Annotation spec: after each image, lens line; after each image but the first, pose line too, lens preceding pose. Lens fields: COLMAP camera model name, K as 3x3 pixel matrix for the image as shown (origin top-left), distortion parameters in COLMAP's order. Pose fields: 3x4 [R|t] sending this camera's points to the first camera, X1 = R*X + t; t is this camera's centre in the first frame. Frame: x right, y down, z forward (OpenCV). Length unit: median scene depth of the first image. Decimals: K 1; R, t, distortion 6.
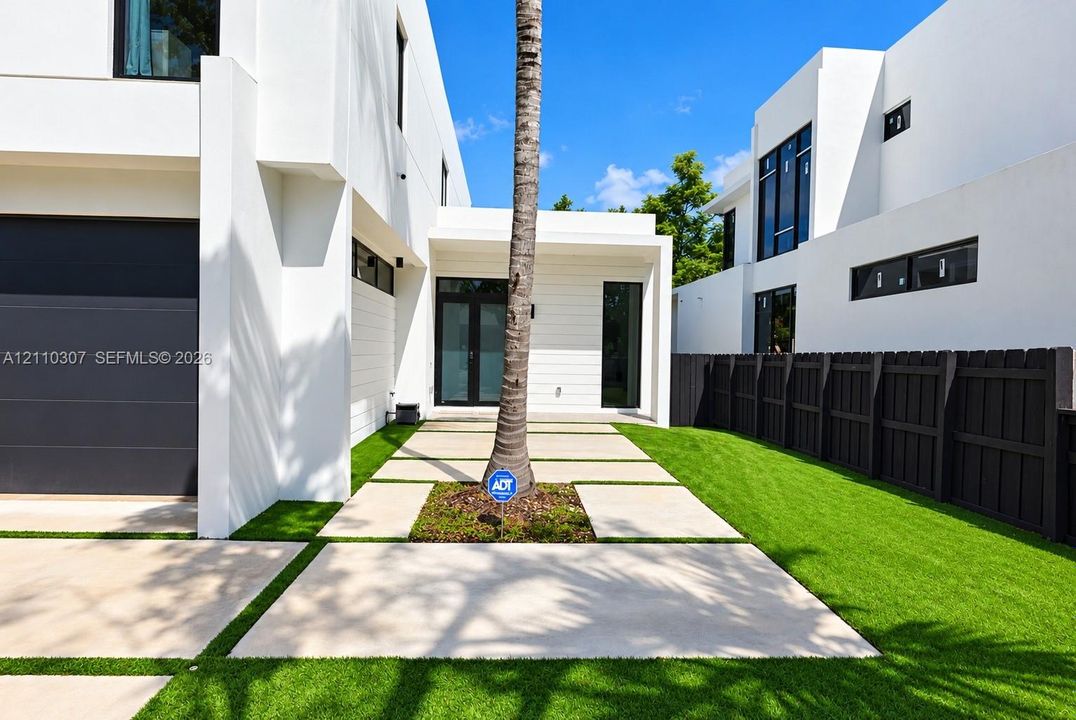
lens RADIAL K [[615.9, 0, 538.2], [0, 615.9, 363.8], [0, 0, 1]] dist [-0.000030, -0.000506]
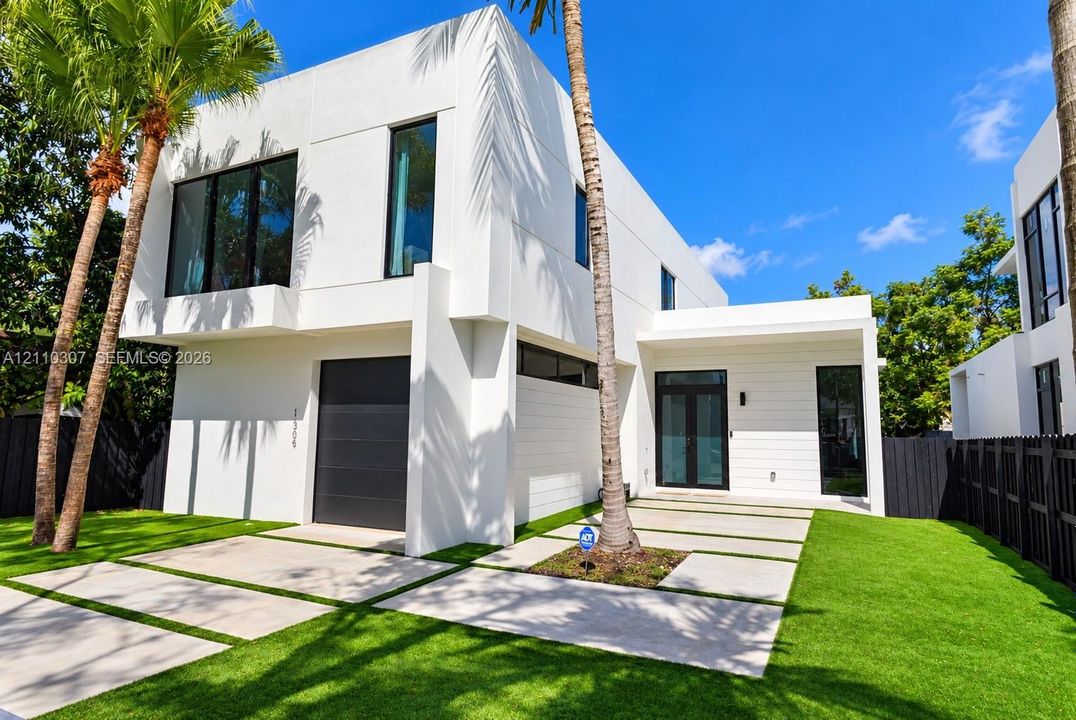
lens RADIAL K [[602.4, 0, 526.3], [0, 602.4, 360.4], [0, 0, 1]] dist [0.018892, 0.000337]
pose [[0.867995, -0.068091, -0.491882, 0.225243], [-0.005016, 0.989301, -0.145800, 0.003973], [0.496547, 0.129021, 0.858367, -0.109212]]
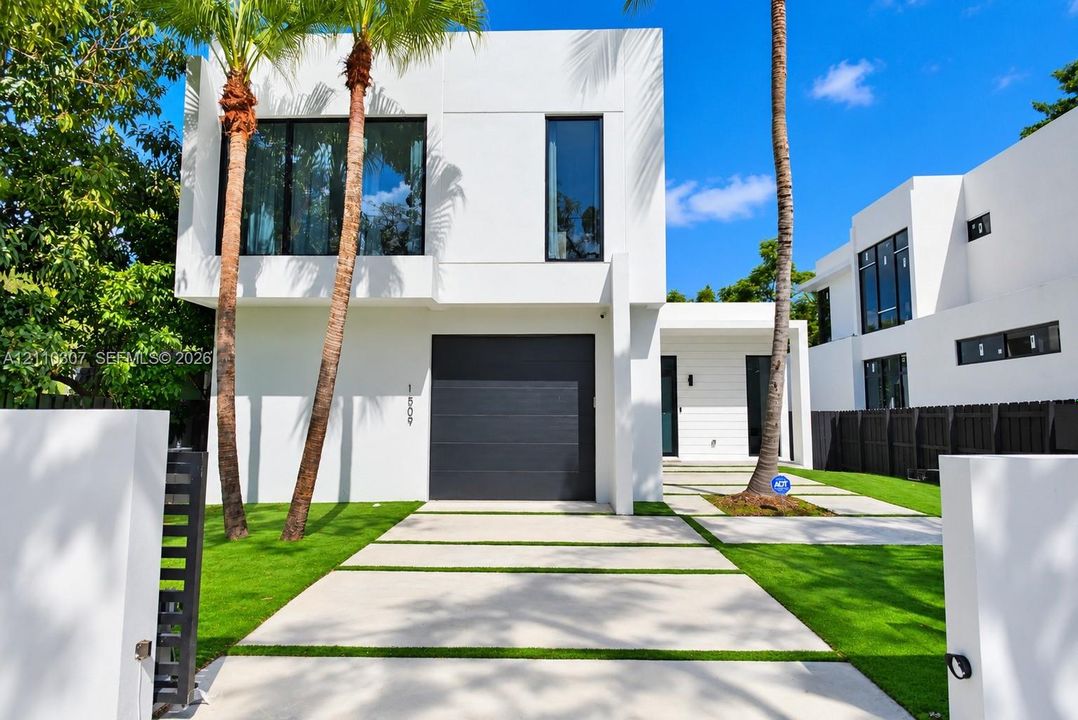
lens RADIAL K [[612.2, 0, 535.9], [0, 612.2, 358.6], [0, 0, 1]] dist [-0.000326, -0.001826]
pose [[0.995819, -0.030001, -0.086286, -0.264847], [0.019689, 0.992822, -0.117967, 0.016749], [0.089206, 0.115775, 0.989262, -0.355351]]
